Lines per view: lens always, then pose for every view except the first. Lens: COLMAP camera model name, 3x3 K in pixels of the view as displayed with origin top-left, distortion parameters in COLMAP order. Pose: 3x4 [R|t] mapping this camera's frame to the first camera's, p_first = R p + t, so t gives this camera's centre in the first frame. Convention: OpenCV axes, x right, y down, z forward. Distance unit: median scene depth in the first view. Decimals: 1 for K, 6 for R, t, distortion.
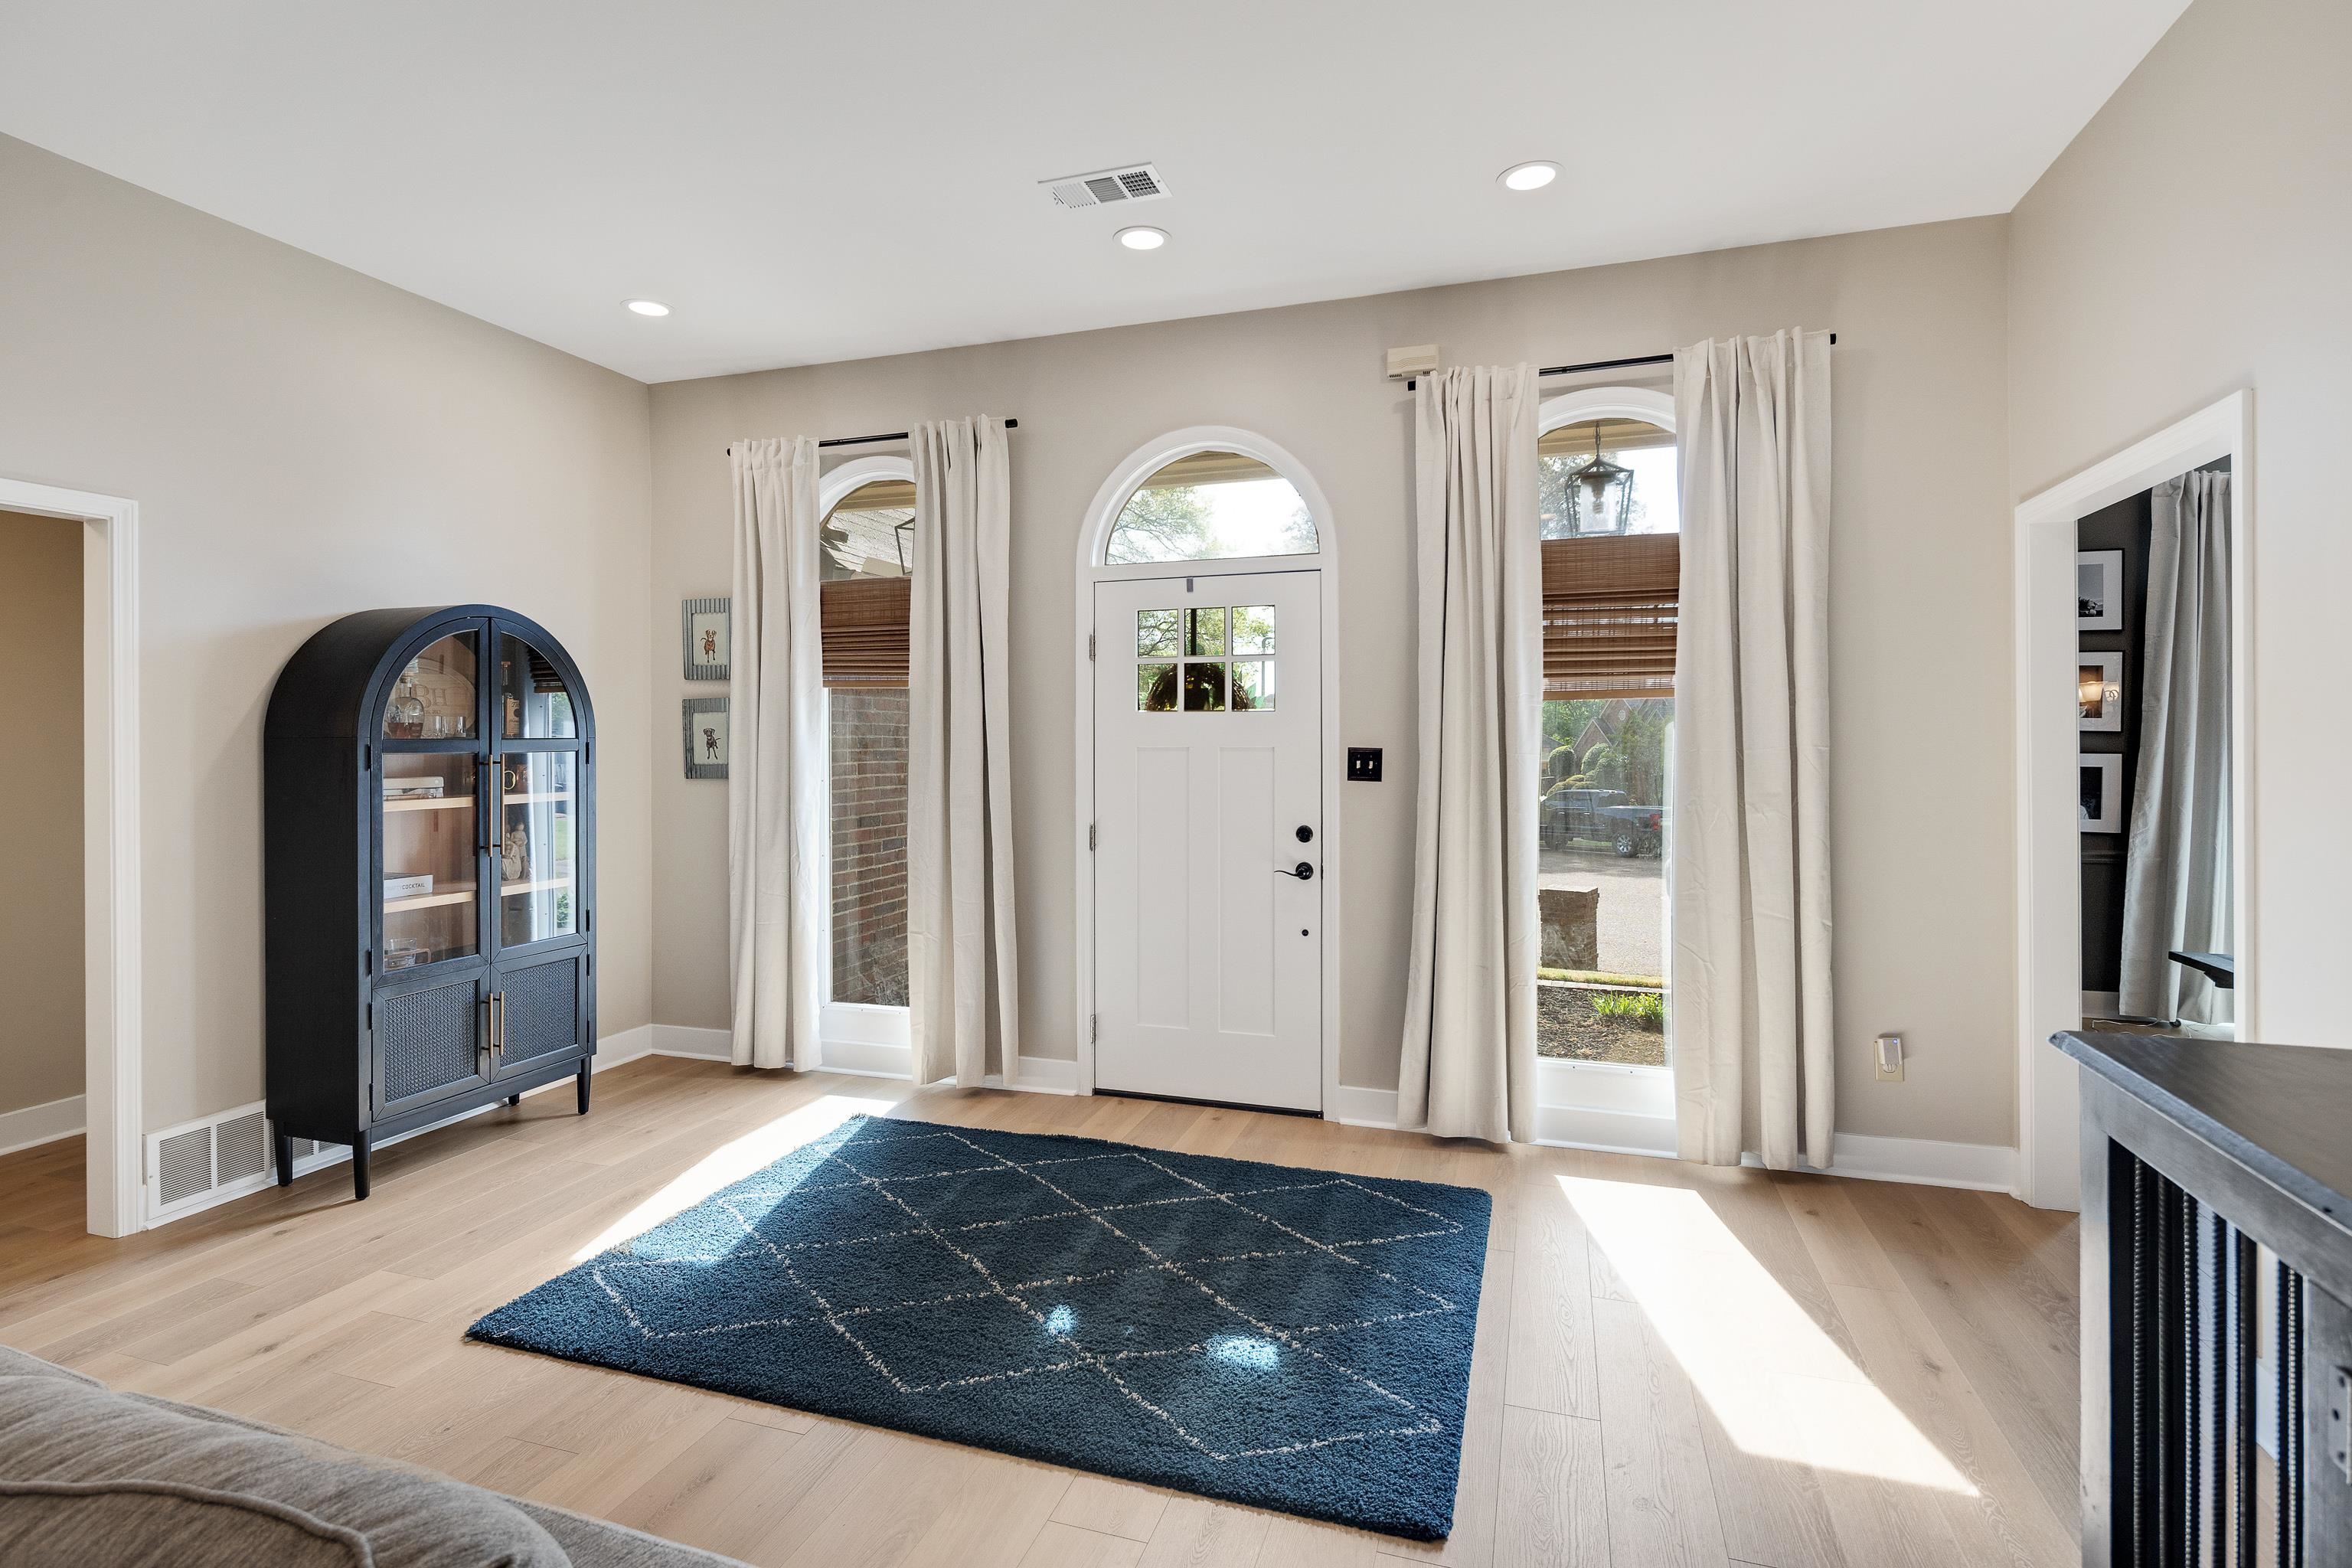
lens RADIAL K [[1136.0, 0, 1166.4], [0, 1136.0, 750.9], [0, 0, 1]] dist [-0.001233, -0.002104]
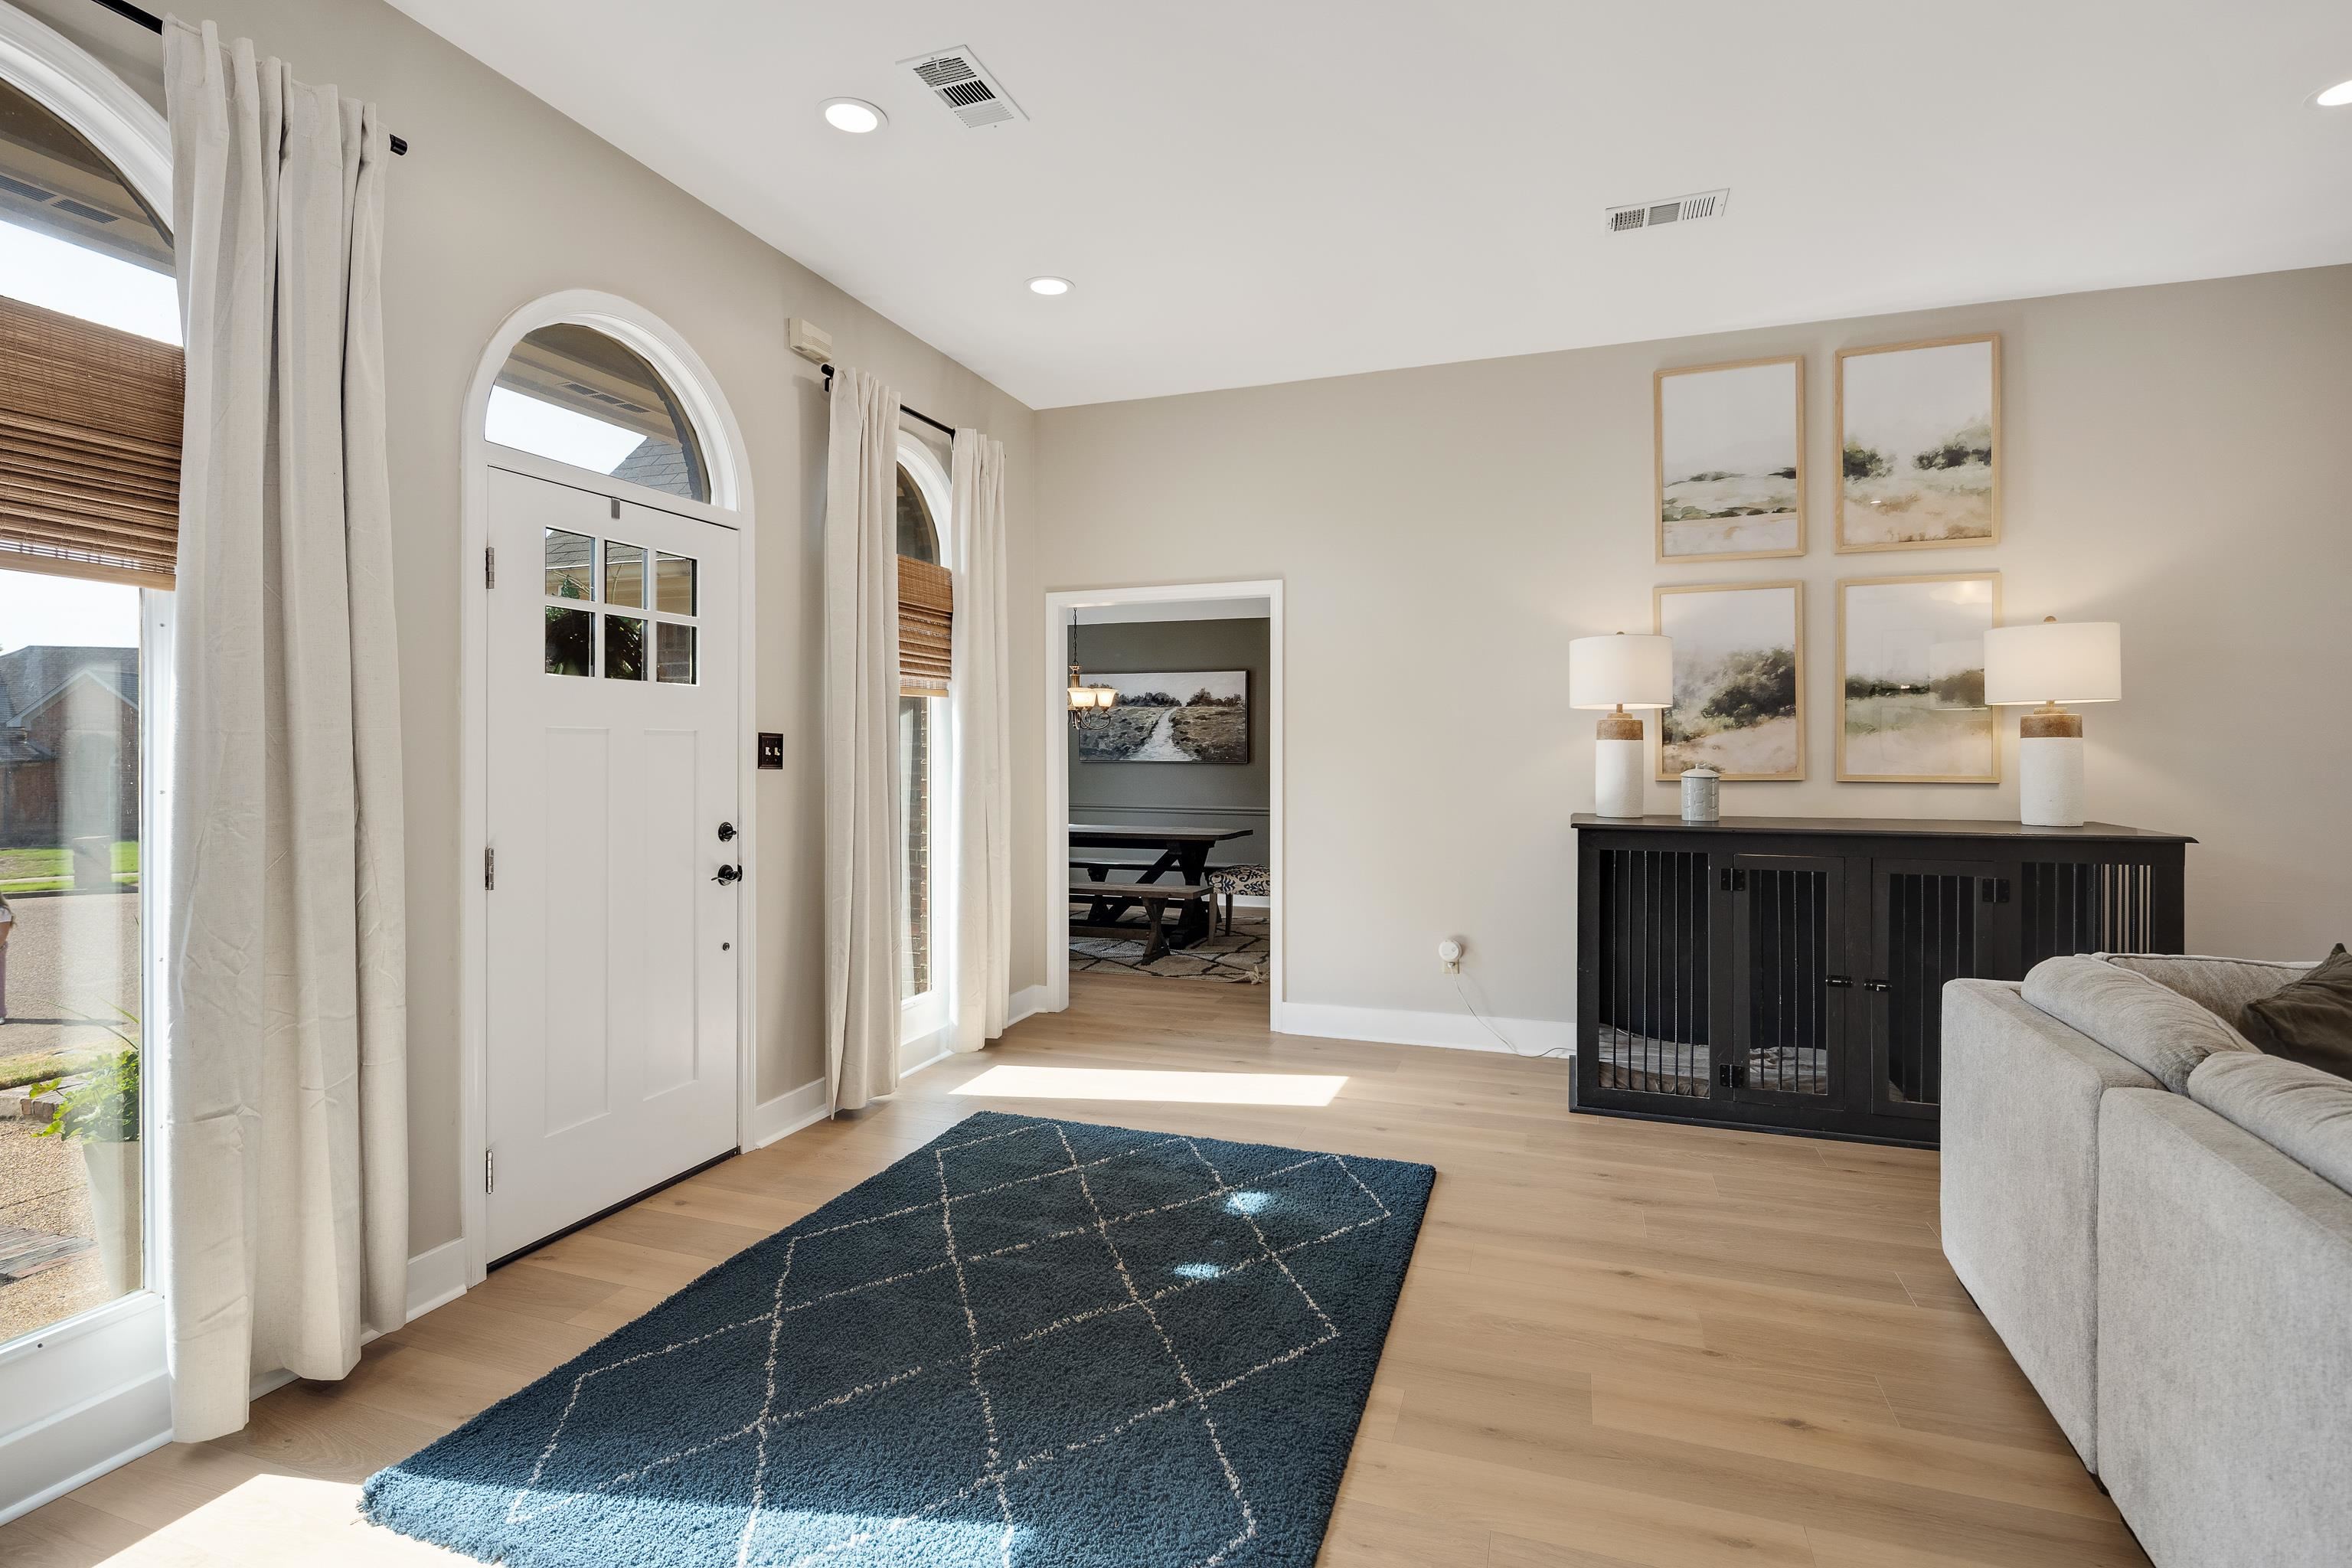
lens RADIAL K [[1136.0, 0, 1166.4], [0, 1136.0, 750.9], [0, 0, 1]] dist [-0.001233, -0.002104]
pose [[0.018005, -0.000579, 0.999838, -0.743547], [0.004120, 0.999991, 0.000505, 0.012869], [-0.999829, 0.004110, 0.018007, 0.658319]]
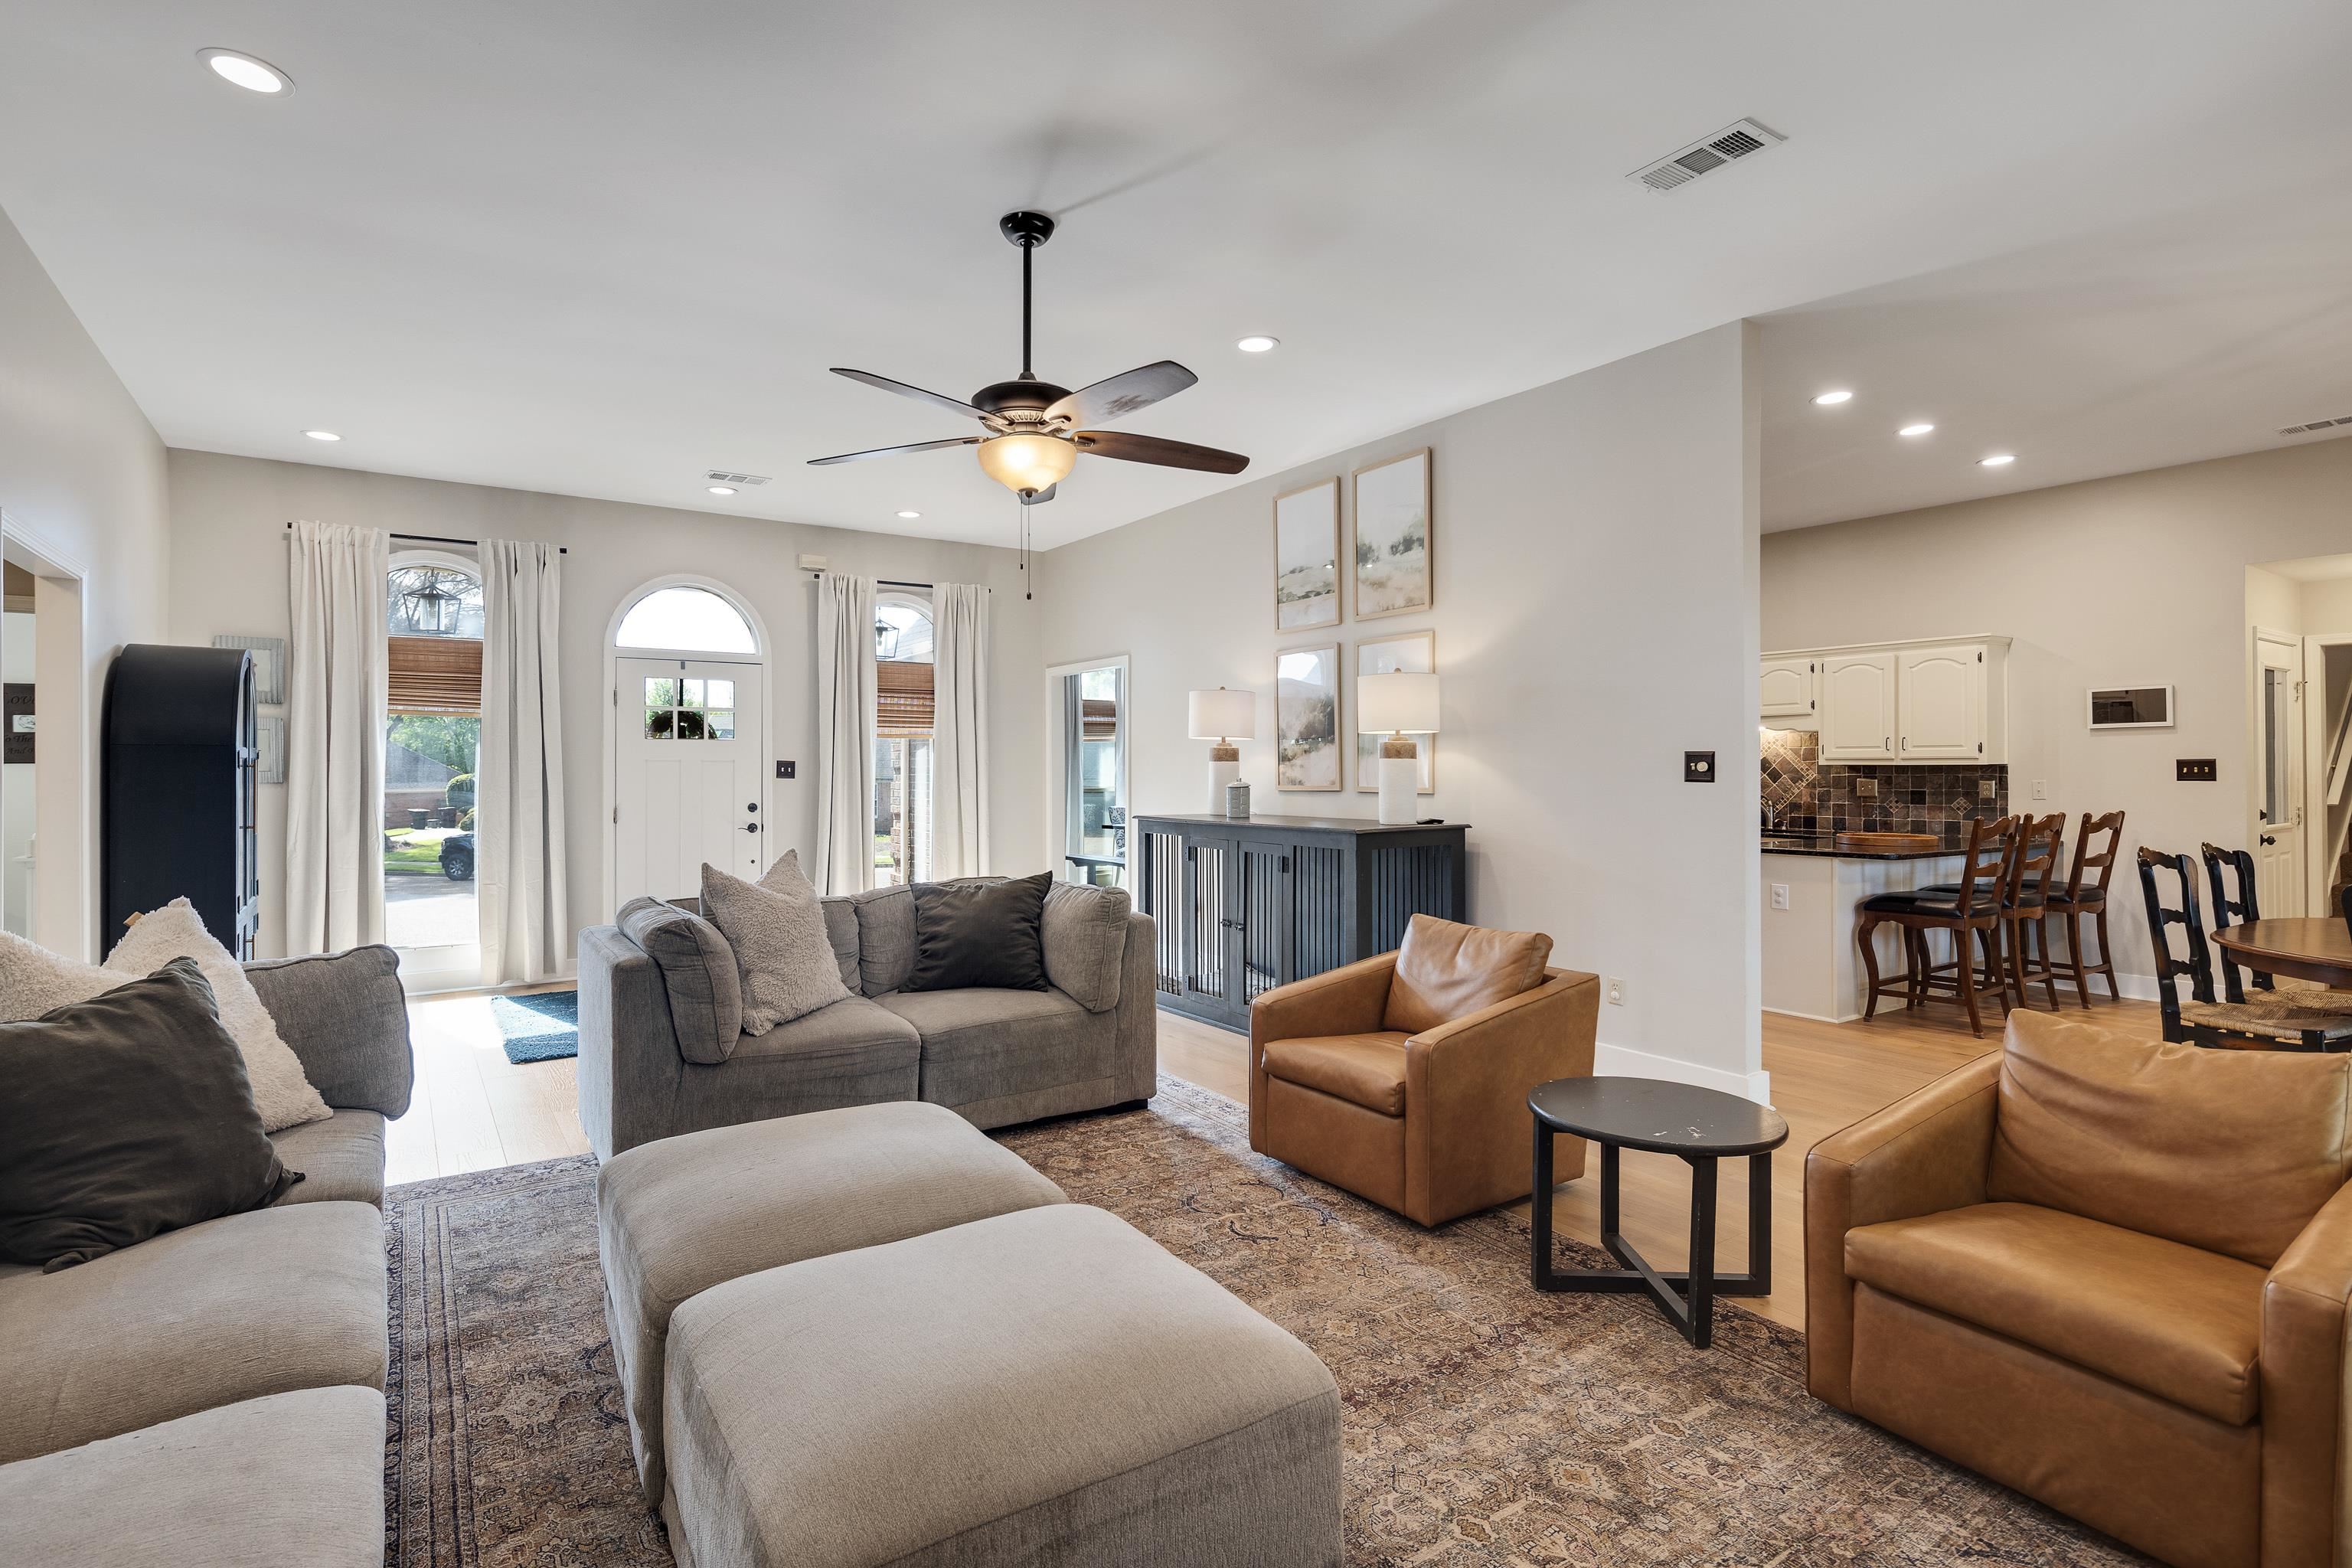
lens RADIAL K [[1136.0, 0, 1166.4], [0, 1136.0, 750.9], [0, 0, 1]] dist [-0.001233, -0.002104]
pose [[0.601148, 0.012507, 0.799040, -0.949619], [0.003928, 0.999819, -0.018606, 0.018779], [-0.799128, 0.014324, 0.600990, -0.636560]]
